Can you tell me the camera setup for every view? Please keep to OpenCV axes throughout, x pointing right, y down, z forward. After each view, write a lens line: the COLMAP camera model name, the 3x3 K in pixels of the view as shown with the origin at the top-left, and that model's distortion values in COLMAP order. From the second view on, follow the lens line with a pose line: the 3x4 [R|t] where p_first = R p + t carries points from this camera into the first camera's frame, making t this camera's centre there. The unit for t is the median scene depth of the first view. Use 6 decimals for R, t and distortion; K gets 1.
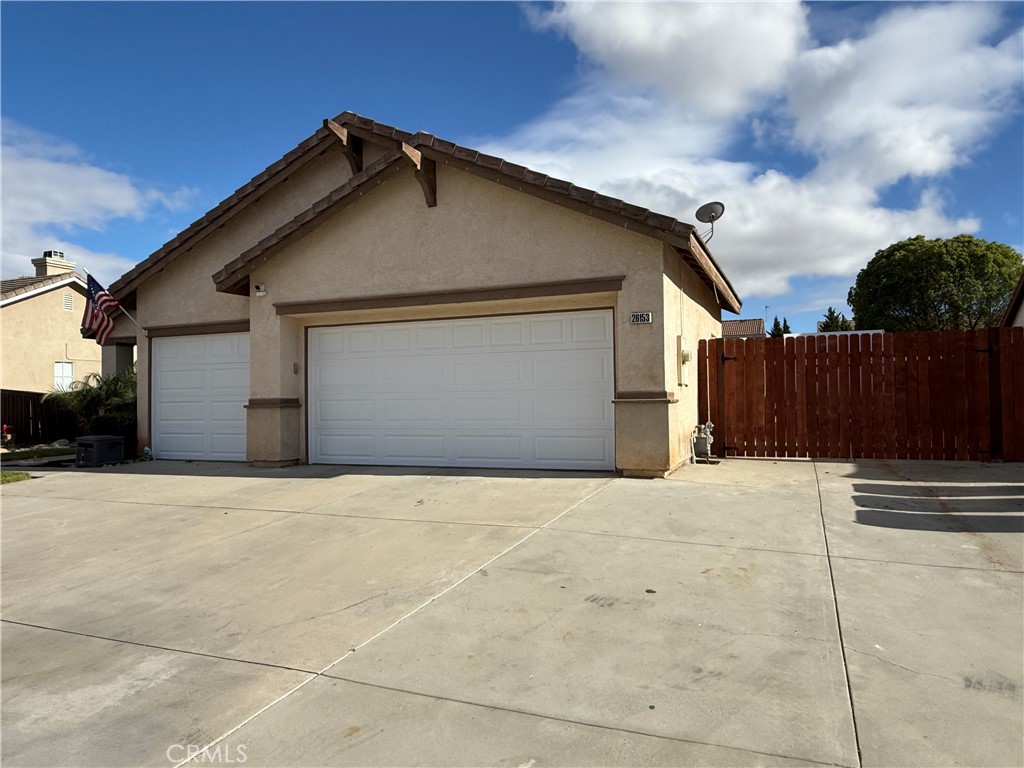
lens RADIAL K [[730.6, 0, 511.2], [0, 730.6, 381.8], [0, 0, 1]] dist [0.018394, -0.010622]
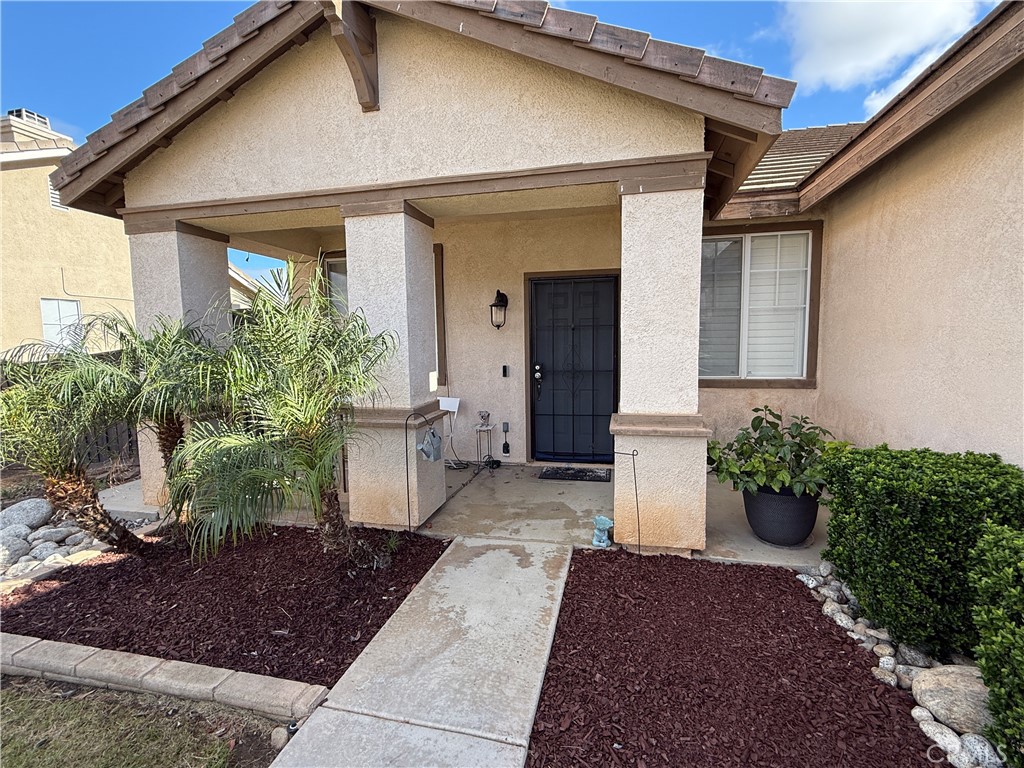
lens RADIAL K [[476.4, 0, 514.2], [0, 476.4, 382.2], [0, 0, 1]] dist [0.001848, 0.000061]
pose [[0.986461, -0.010443, 0.163666, -0.180836], [-0.007555, 0.994017, 0.108962, -0.002871], [-0.163825, -0.108723, 0.980480, 0.322524]]
